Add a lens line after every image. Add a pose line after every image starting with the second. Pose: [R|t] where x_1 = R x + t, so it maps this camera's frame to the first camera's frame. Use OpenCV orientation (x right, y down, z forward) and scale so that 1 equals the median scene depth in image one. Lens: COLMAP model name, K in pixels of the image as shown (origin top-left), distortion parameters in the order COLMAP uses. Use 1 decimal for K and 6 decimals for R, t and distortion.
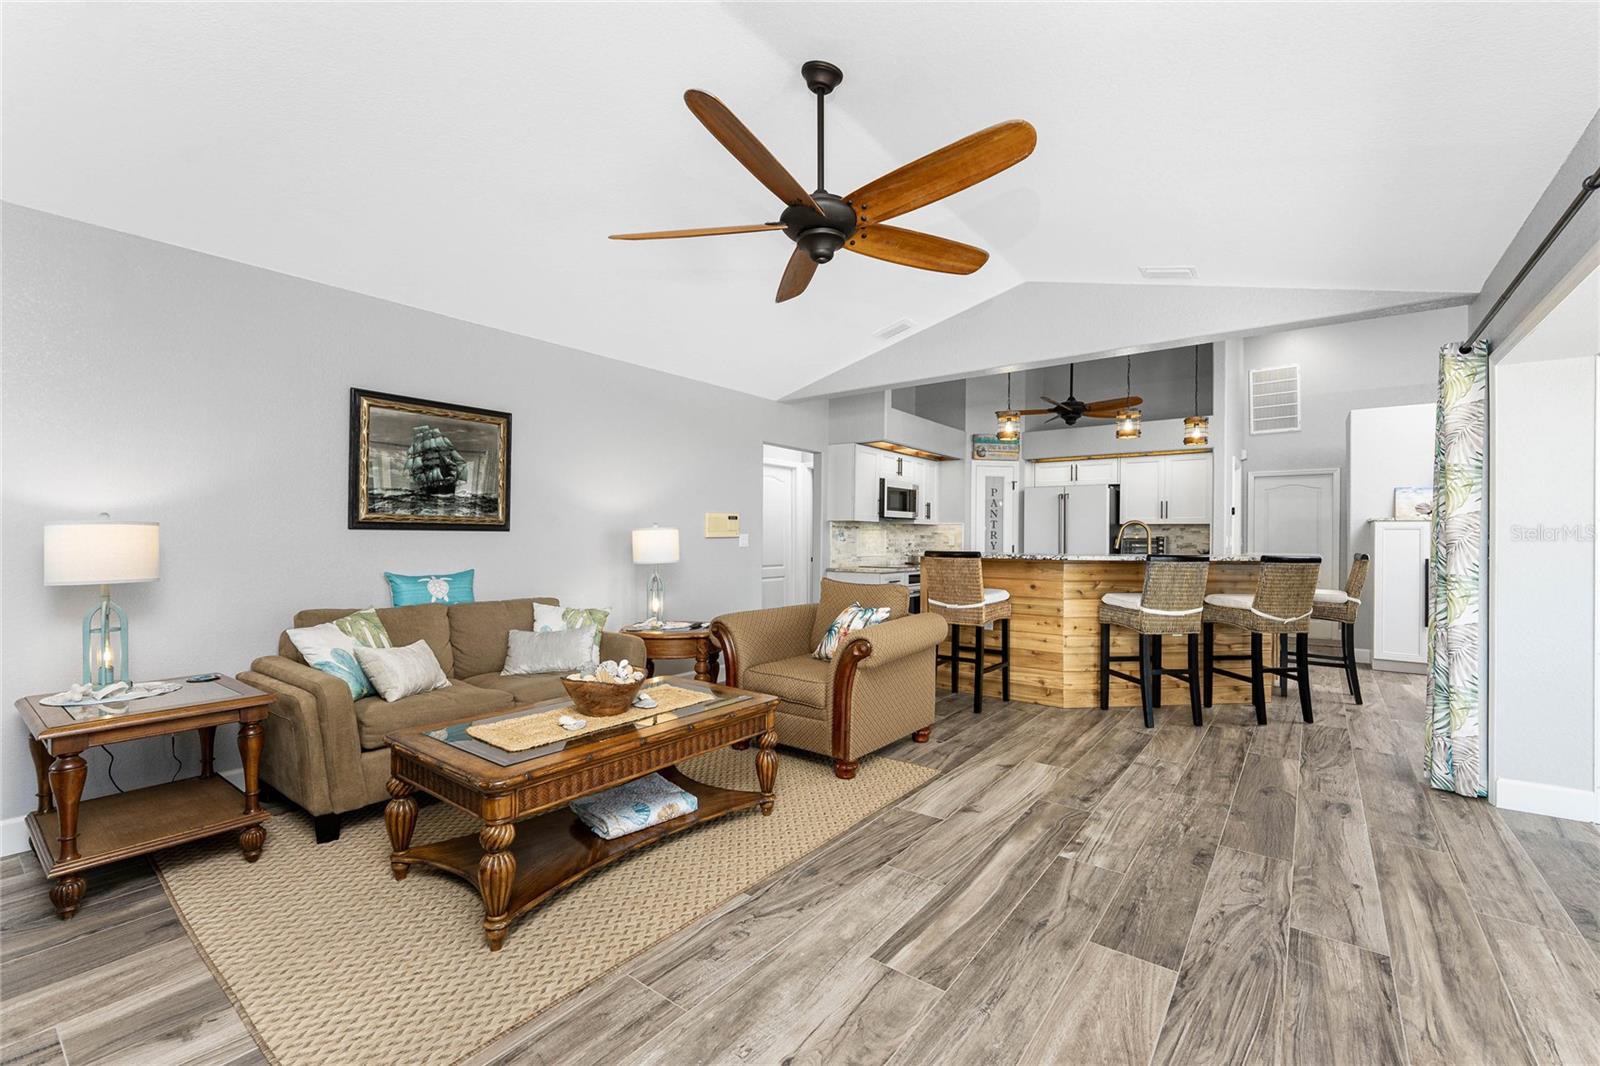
lens RADIAL K [[664.7, 0, 851.2], [0, 664.7, 537.3], [0, 0, 1]] dist [0.000698, 0.000005]
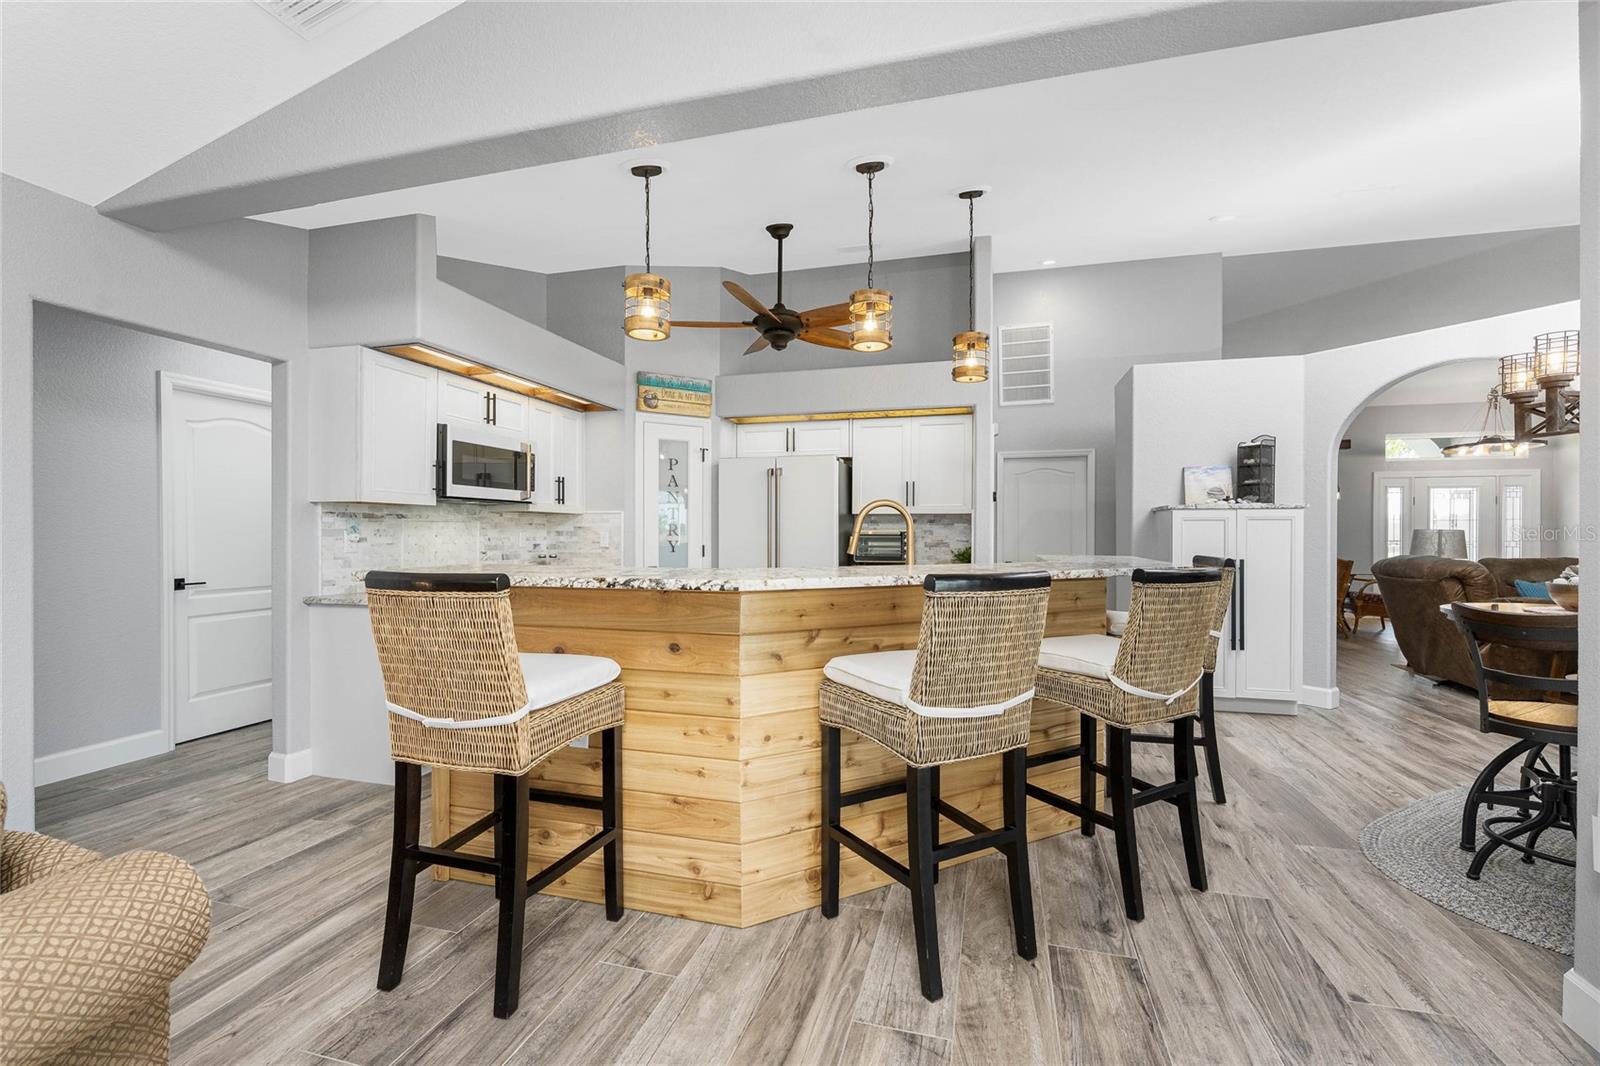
lens RADIAL K [[650.3, 0, 800.0], [0, 650.3, 533.0], [0, 0, 1]] dist [0.001274, 0.000123]
pose [[0.952091, -0.004538, 0.305781, 0.162872], [0.004922, 0.999988, -0.000486, 0.000457], [-0.305775, 0.001968, 0.952102, 0.419469]]
